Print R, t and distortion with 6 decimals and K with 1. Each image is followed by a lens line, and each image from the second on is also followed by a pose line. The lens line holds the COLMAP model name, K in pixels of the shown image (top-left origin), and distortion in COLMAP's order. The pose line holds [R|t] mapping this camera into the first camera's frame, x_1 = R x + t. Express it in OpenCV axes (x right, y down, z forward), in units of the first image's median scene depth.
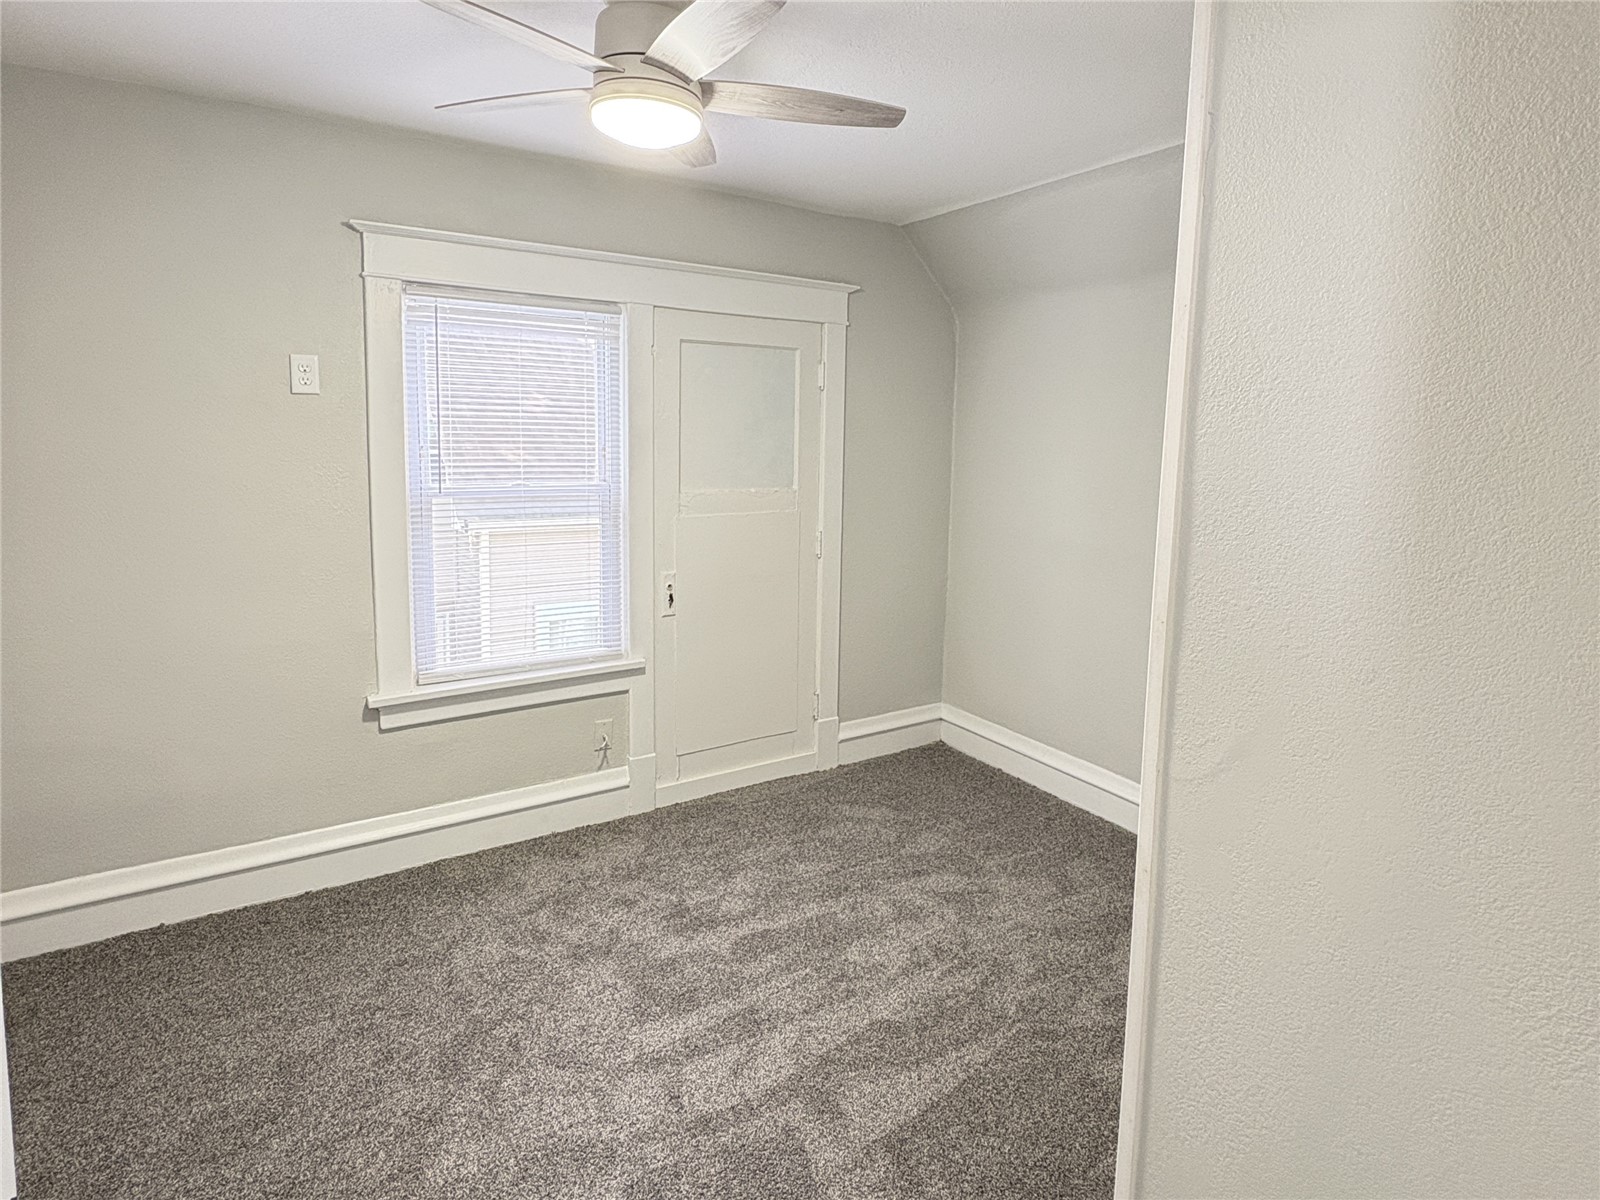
lens RADIAL K [[843.3, 0, 800.0], [0, 843.3, 600.0], [0, 0, 1]] dist [0.002333, 0.001220]
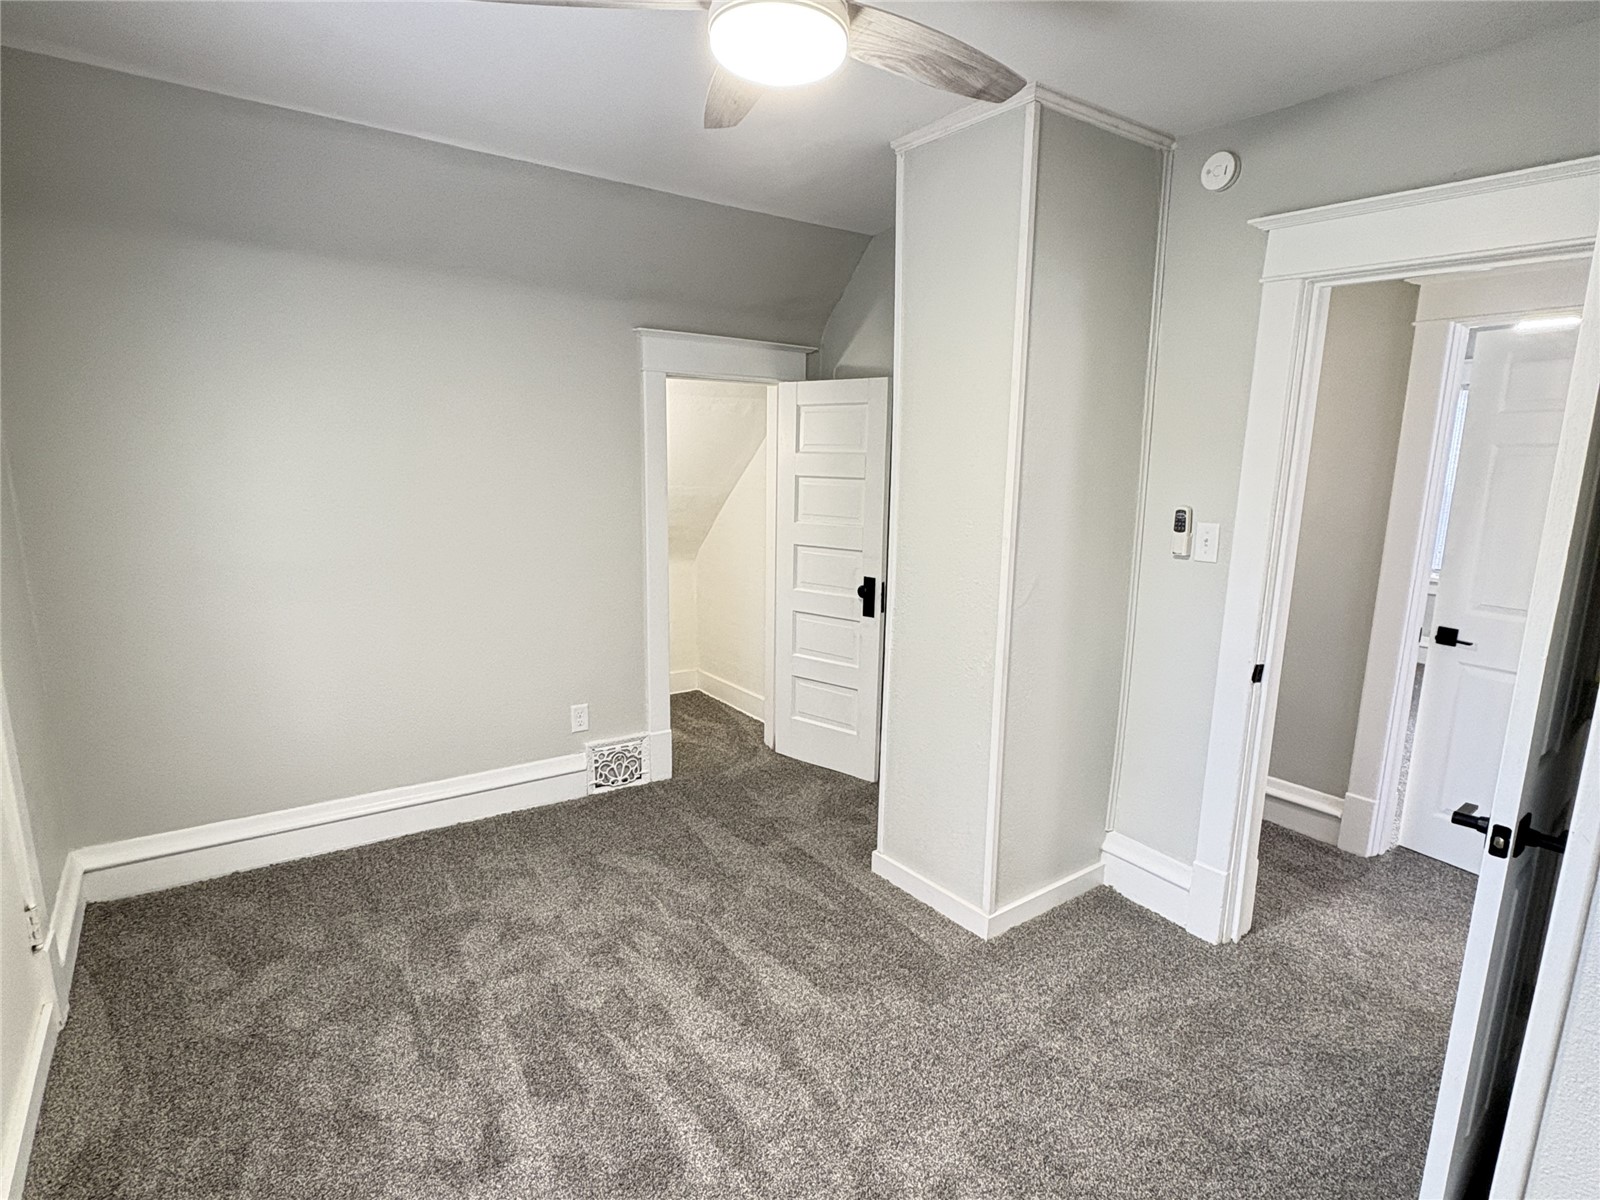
lens RADIAL K [[843.3, 0, 800.0], [0, 843.3, 600.0], [0, 0, 1]] dist [0.002333, 0.001220]
pose [[-0.063794, -0.214534, 0.974631, -0.777125], [0.164338, 0.961029, 0.222296, -0.199747], [-0.984339, 0.174350, -0.026052, 0.687589]]
